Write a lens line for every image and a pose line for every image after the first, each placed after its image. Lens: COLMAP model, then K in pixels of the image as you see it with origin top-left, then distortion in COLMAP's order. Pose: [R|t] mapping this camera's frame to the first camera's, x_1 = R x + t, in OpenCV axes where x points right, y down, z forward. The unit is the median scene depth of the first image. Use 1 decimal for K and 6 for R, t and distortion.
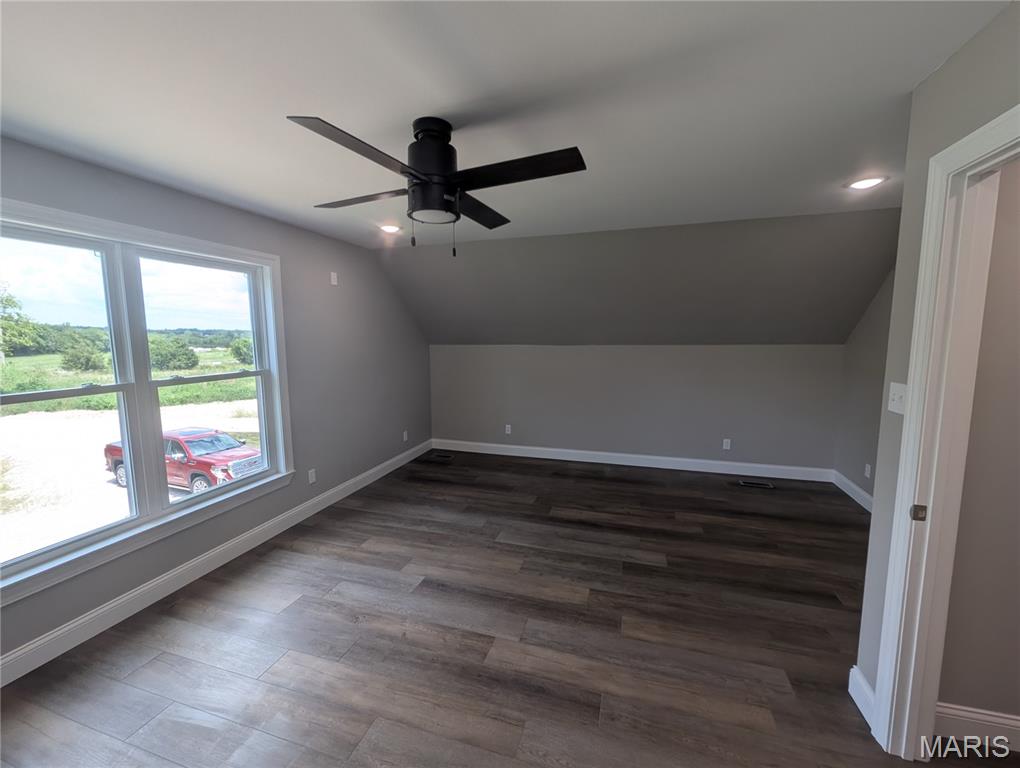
lens RADIAL K [[422.5, 0, 510.0], [0, 422.5, 384.0], [0, 0, 1]] dist [0.003982, -0.000122]
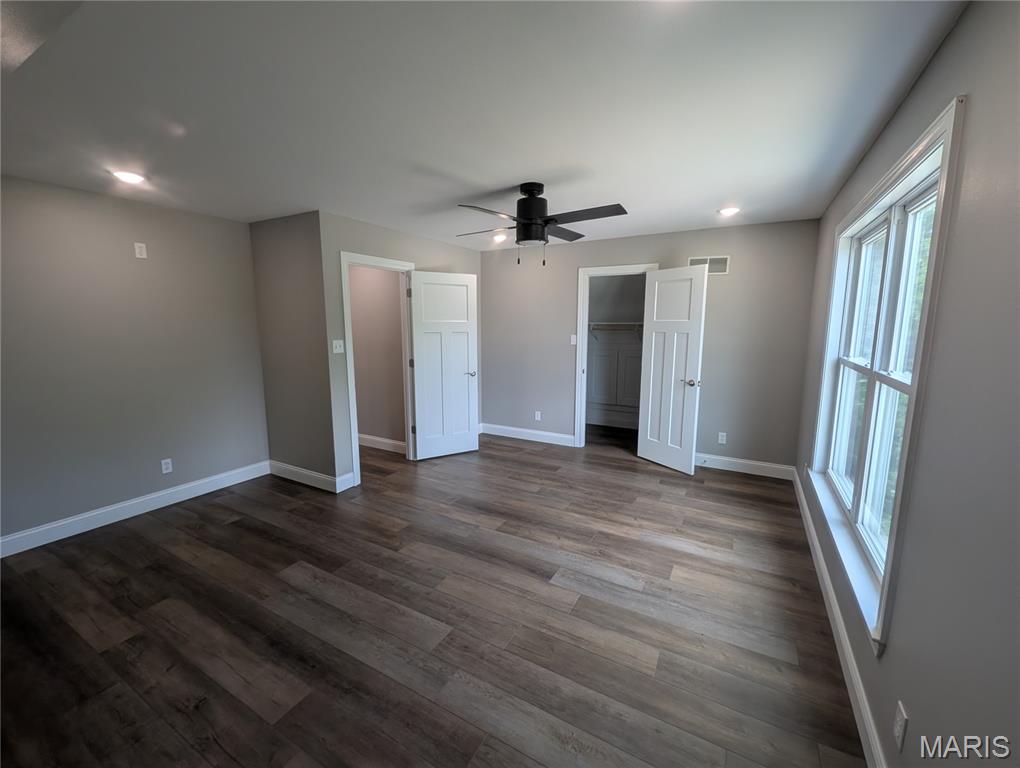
lens RADIAL K [[422.5, 0, 510.0], [0, 422.5, 384.0], [0, 0, 1]] dist [0.003982, -0.000122]
pose [[-0.977656, -0.023192, 0.208926, -0.280234], [0.032355, 0.965450, 0.258572, -0.185620], [-0.207704, 0.259555, -0.943128, 1.660086]]
